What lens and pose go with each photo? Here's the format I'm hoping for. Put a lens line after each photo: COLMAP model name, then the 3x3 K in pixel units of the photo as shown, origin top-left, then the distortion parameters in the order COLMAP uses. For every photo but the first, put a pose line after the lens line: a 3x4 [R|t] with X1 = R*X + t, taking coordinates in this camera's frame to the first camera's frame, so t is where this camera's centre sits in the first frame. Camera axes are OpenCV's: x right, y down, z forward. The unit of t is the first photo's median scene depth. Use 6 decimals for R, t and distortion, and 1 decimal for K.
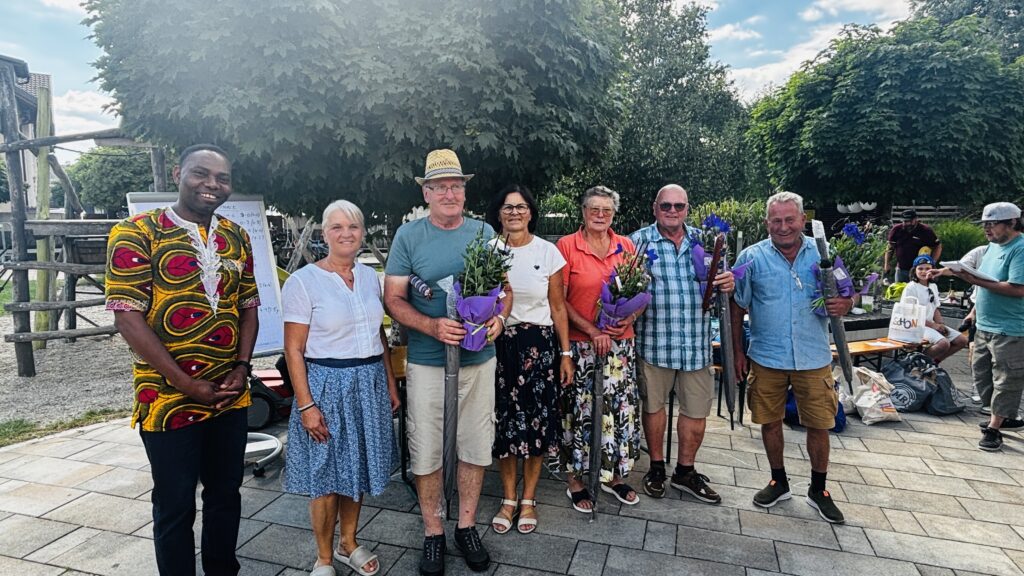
lens RADIAL K [[640.5, 0, 516.1], [0, 640.5, 288.0], [0, 0, 1]] dist [0.029905, -0.057746]
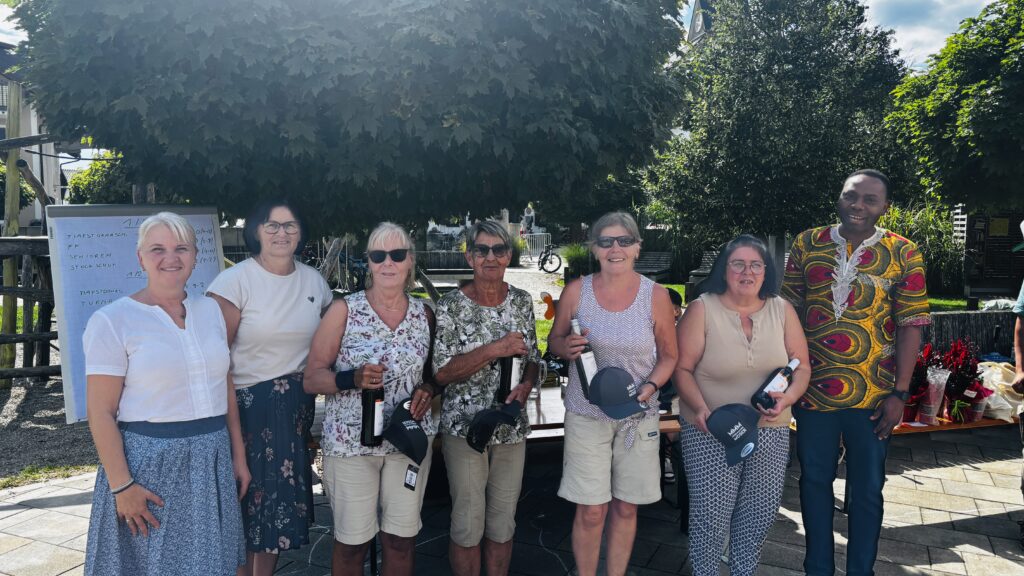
lens RADIAL K [[796.8, 0, 527.4], [0, 796.8, 288.0], [0, 0, 1]] dist [0.035590, -0.057519]
pose [[0.992086, 0.004853, -0.125470, 0.139661], [-0.009463, 0.999301, -0.036175, -0.011200], [0.125207, 0.037076, 0.991438, 0.066108]]
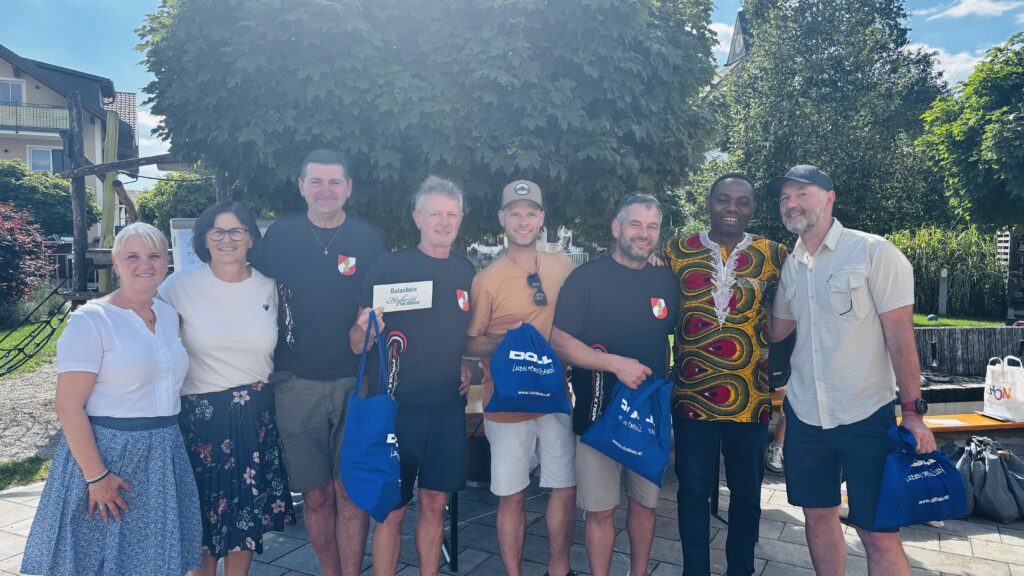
lens RADIAL K [[803.3, 0, 512.0], [0, 803.3, 288.0], [0, 0, 1]] dist [0.050478, -0.093748]
pose [[0.982086, 0.010889, -0.188117, 0.141736], [-0.022911, 0.997822, -0.061851, 0.021025], [0.187033, 0.065053, 0.980197, -0.103013]]
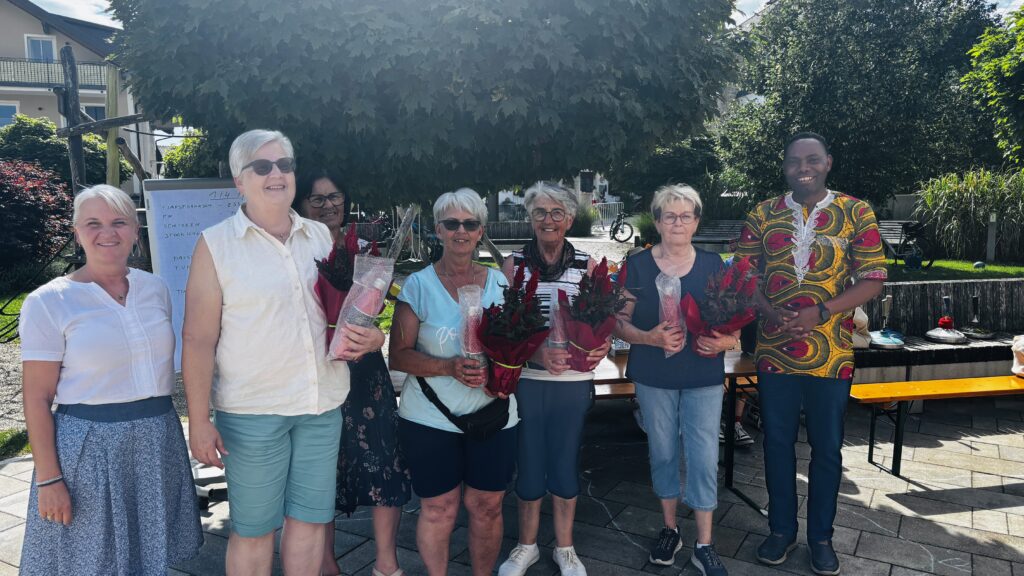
lens RADIAL K [[803.6, 0, 520.7], [0, 803.6, 287.7], [0, 0, 1]] dist [0.007294, -0.002381]
pose [[0.973558, 0.011067, -0.228173, 0.190304], [-0.011091, 0.999938, 0.001178, -0.000841], [0.228172, 0.001384, 0.973620, 0.003760]]
